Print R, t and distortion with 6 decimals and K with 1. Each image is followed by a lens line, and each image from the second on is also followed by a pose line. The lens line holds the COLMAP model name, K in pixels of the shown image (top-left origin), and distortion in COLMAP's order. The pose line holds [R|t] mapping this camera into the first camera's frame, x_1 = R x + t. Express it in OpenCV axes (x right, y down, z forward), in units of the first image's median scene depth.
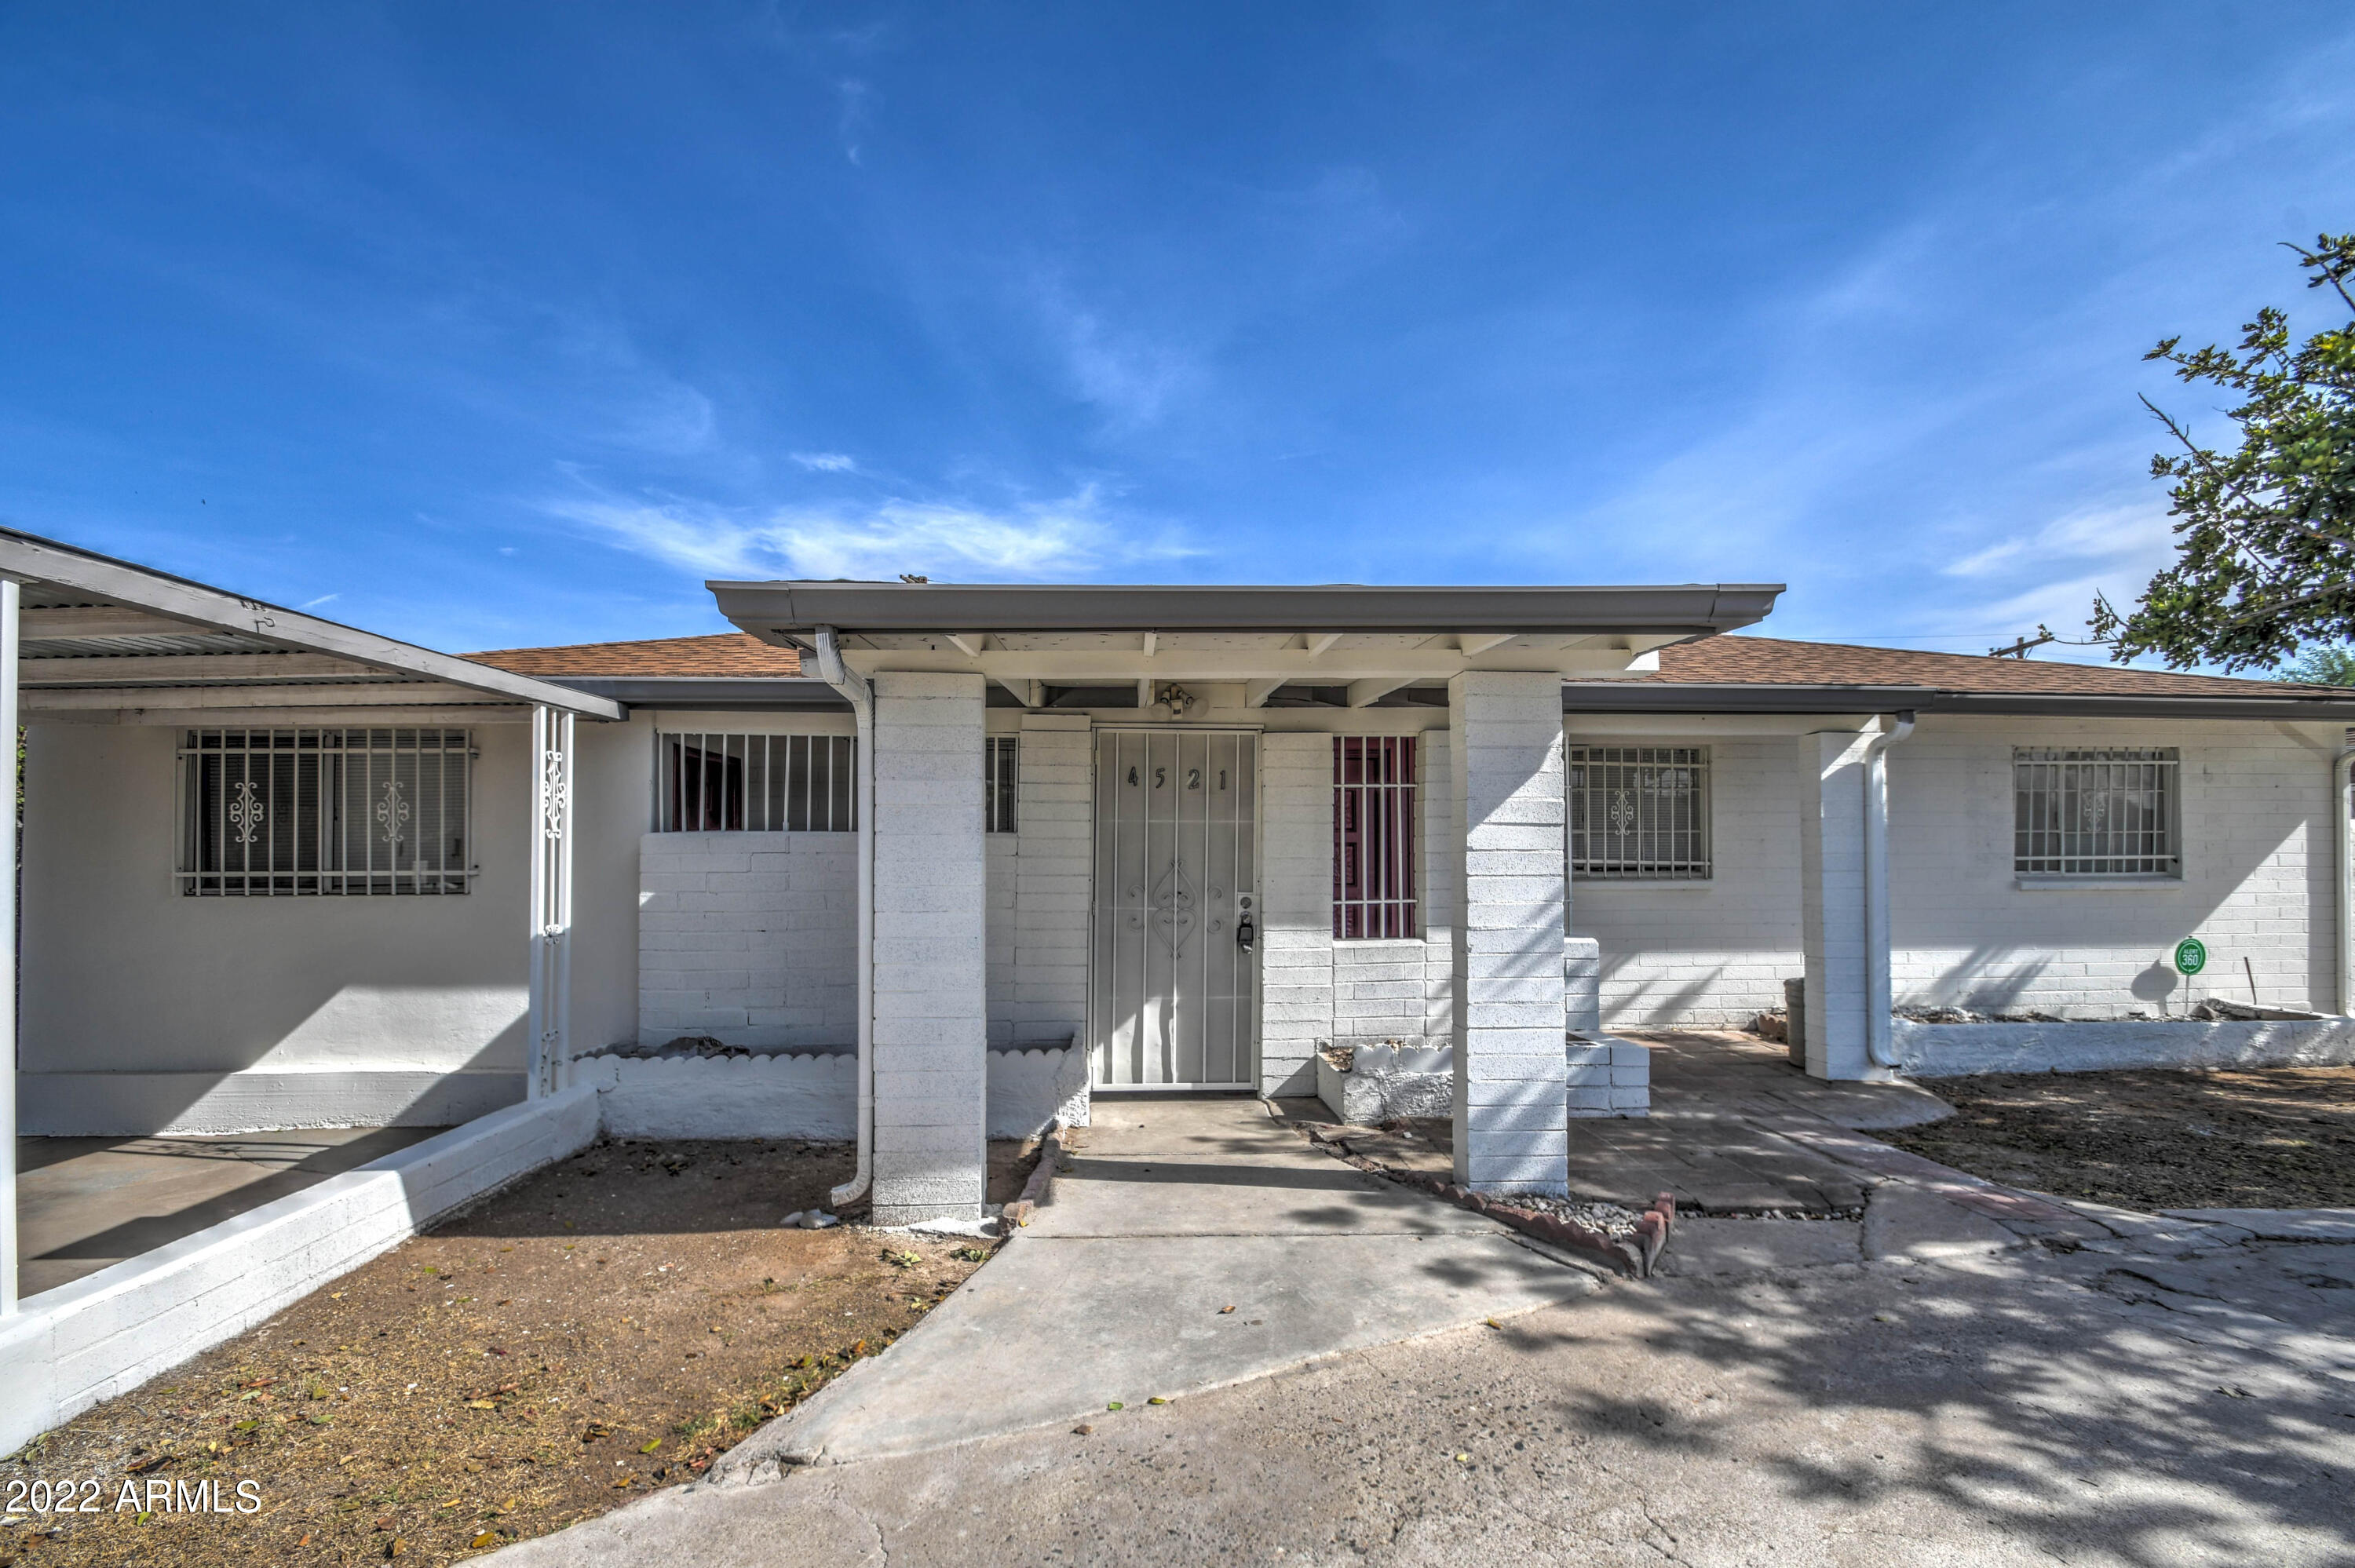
lens RADIAL K [[1012.2, 0, 1179.2], [0, 1012.2, 851.2], [0, 0, 1]] dist [-0.002267, -0.000462]
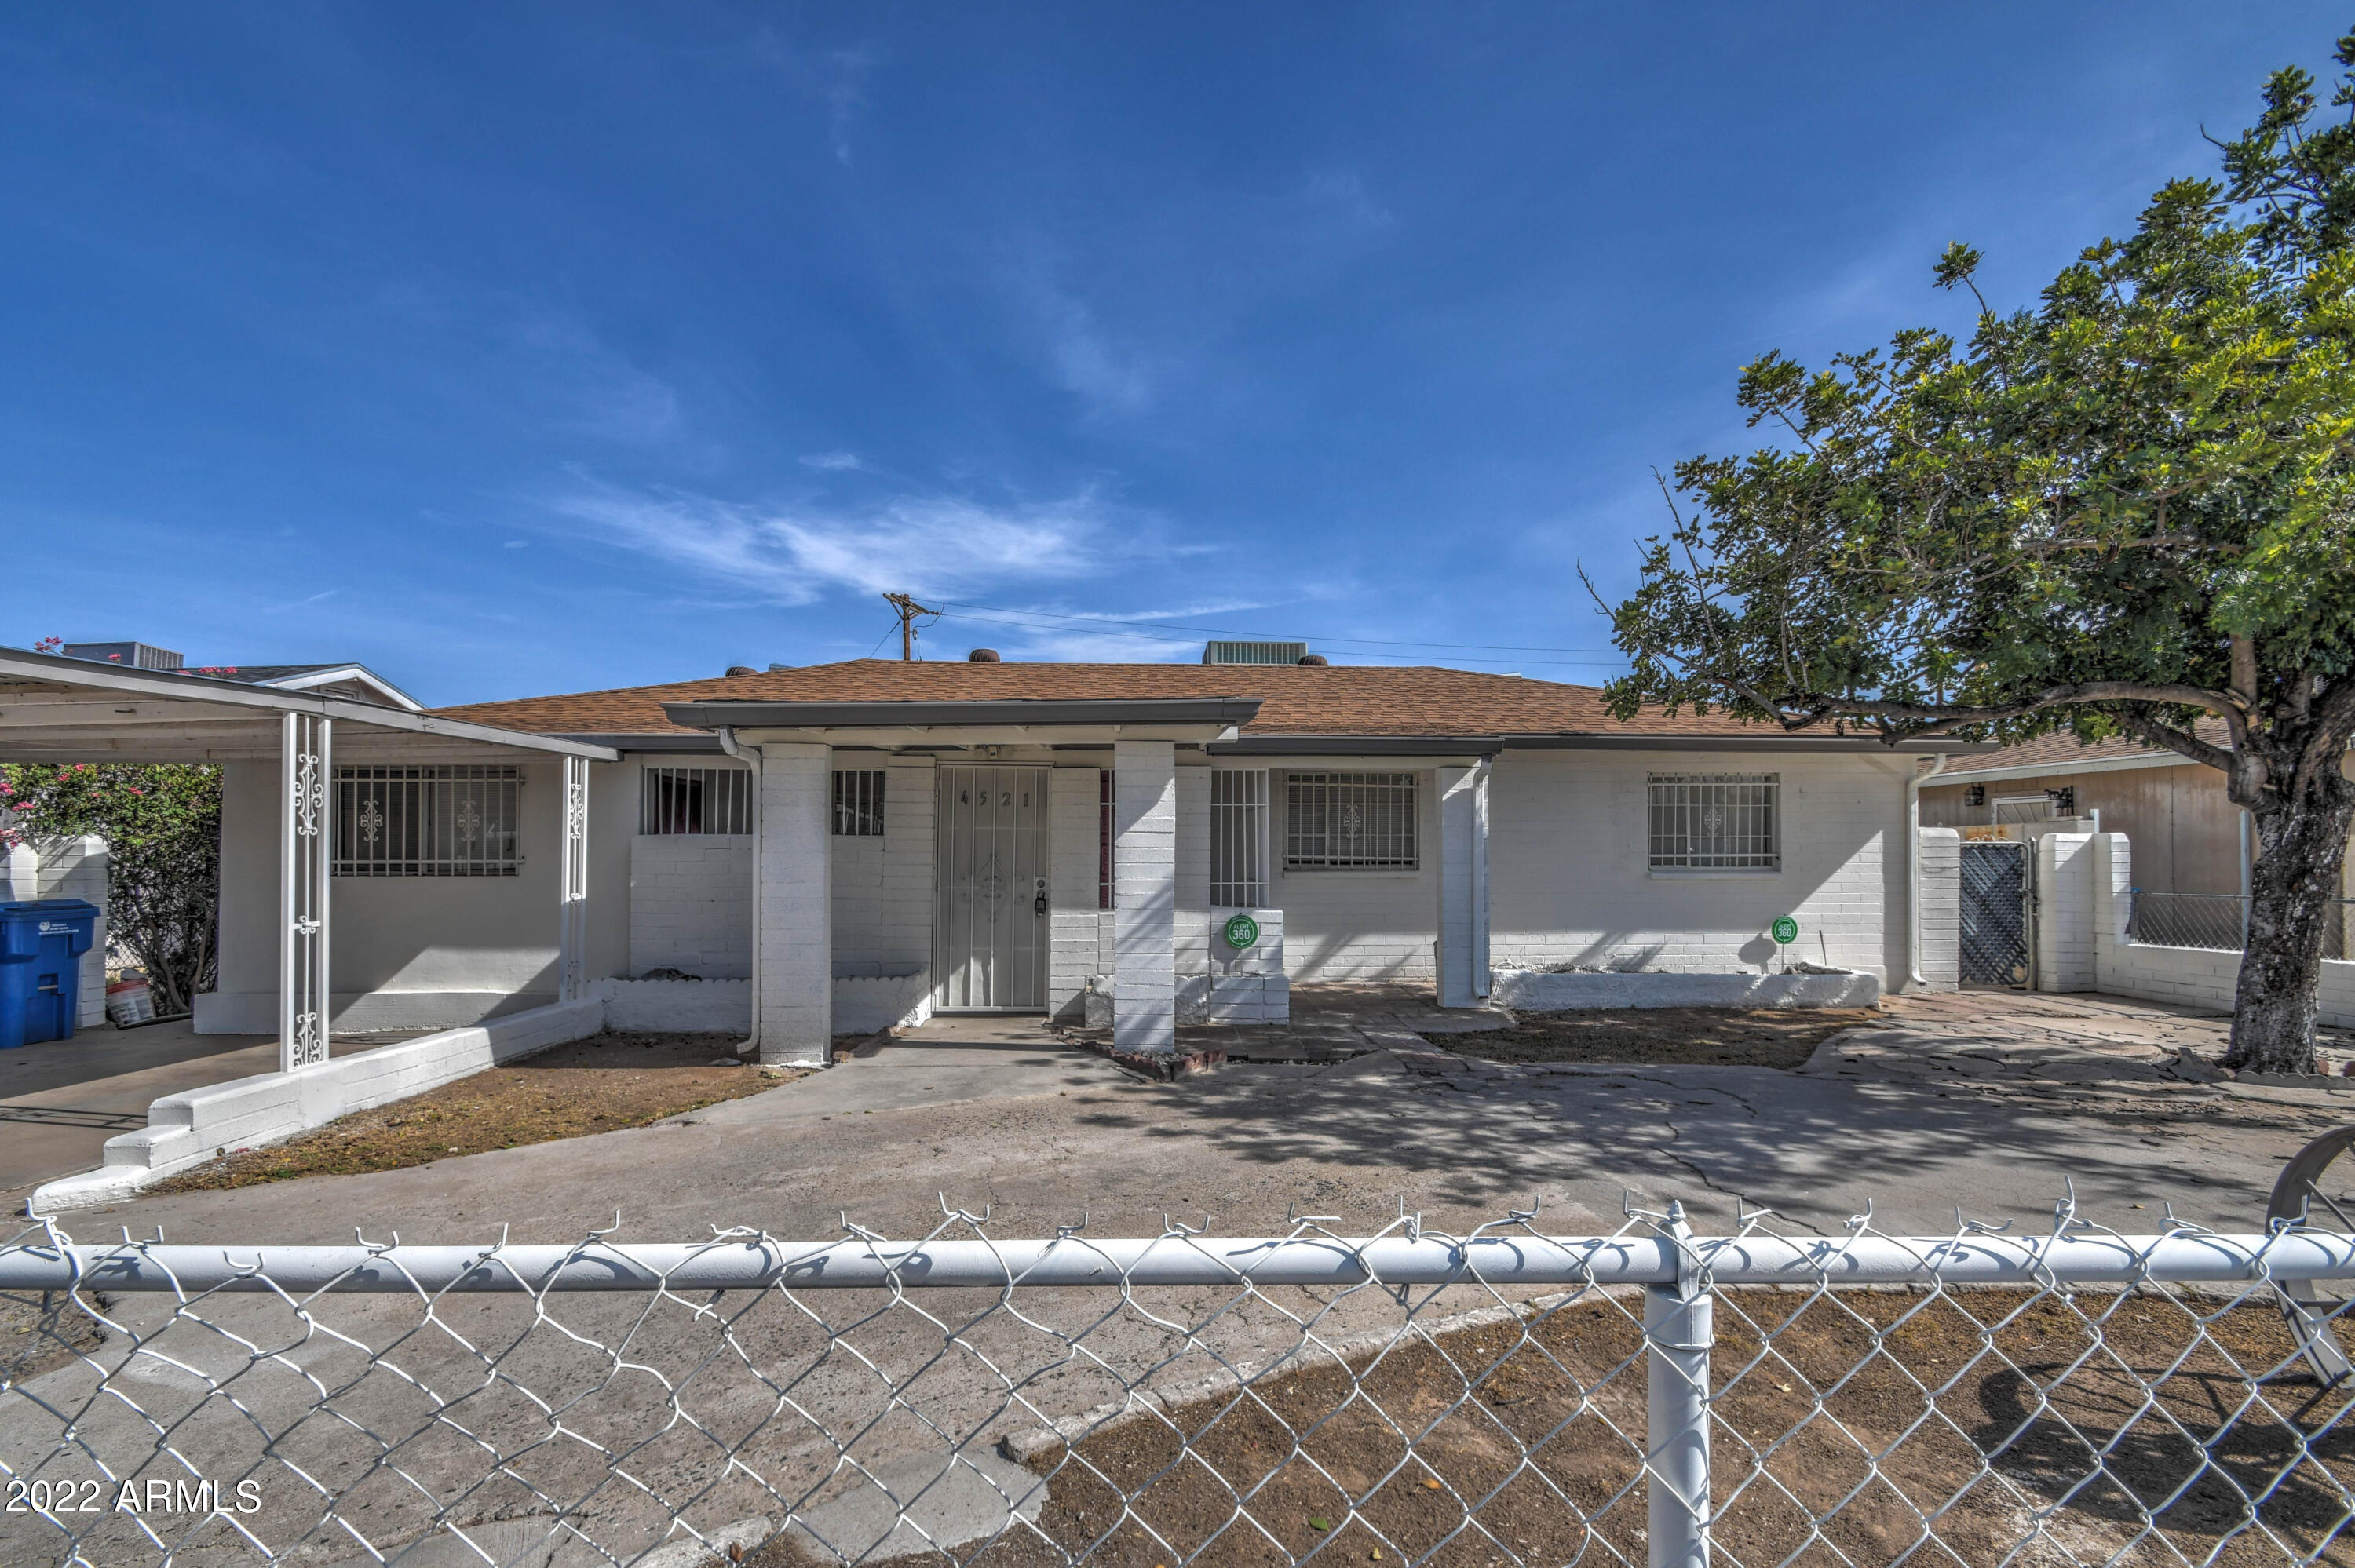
lens RADIAL K [[1047.4, 0, 1177.5], [0, 1047.4, 844.7], [0, 0, 1]] dist [0.001490, 0.000242]
pose [[0.999800, 0.002917, -0.019795, 0.303416], [-0.003014, 0.999984, -0.004879, 0.001197], [0.019780, 0.004938, 0.999792, -0.530441]]
